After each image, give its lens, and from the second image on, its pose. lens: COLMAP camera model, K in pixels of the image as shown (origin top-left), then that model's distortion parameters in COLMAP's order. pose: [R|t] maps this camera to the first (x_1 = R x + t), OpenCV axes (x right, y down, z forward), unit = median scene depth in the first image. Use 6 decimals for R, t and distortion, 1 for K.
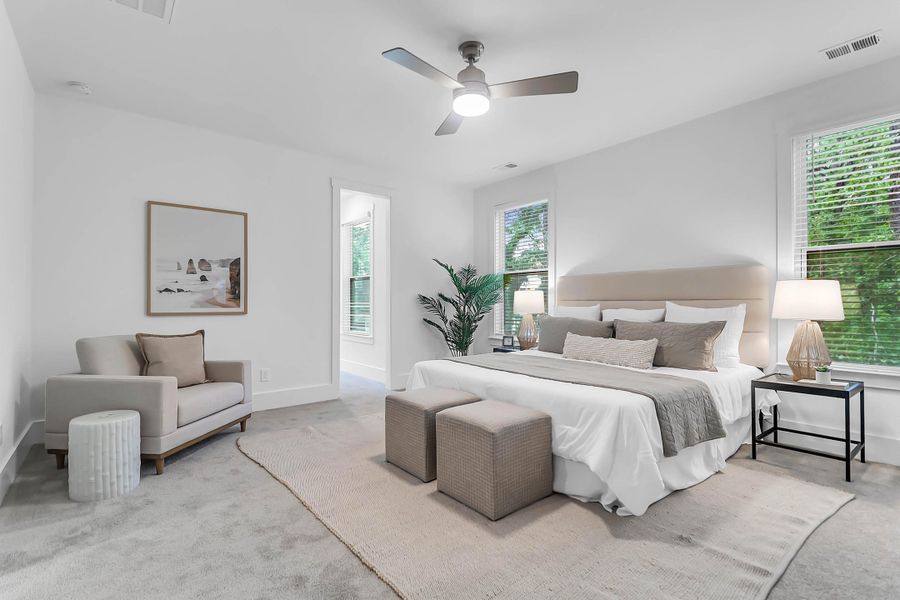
lens RADIAL K [[421.2, 0, 450.2], [0, 421.2, 300.2], [0, 0, 1]] dist [-0.000424, 0.000005]
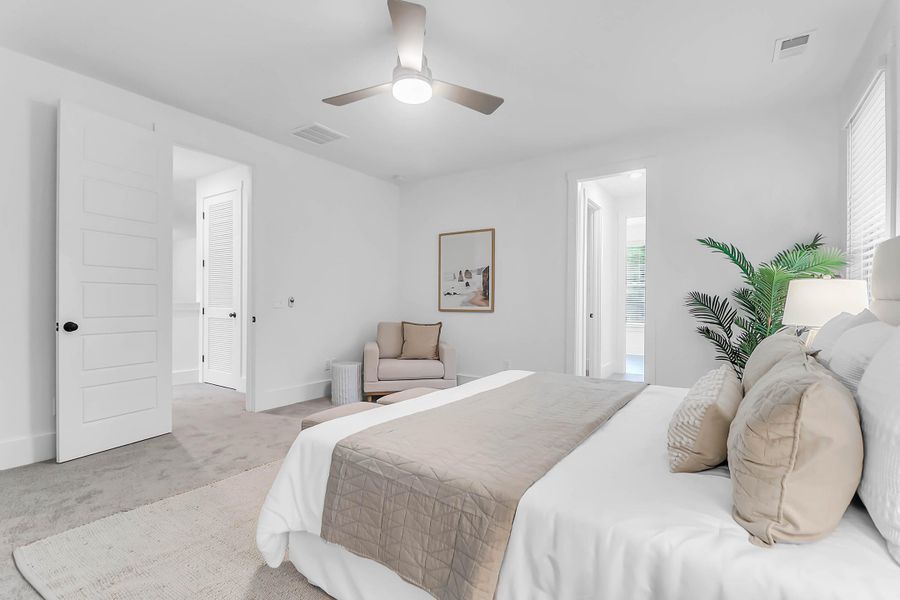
lens RADIAL K [[421.2, 0, 450.3], [0, 421.2, 302.7], [0, 0, 1]] dist [-0.000424, 0.000005]
pose [[0.279893, 0.001374, -0.960030, 0.670887], [0.000531, 0.999999, 0.001586, 0.004520], [0.960031, -0.000953, 0.279891, 0.566502]]
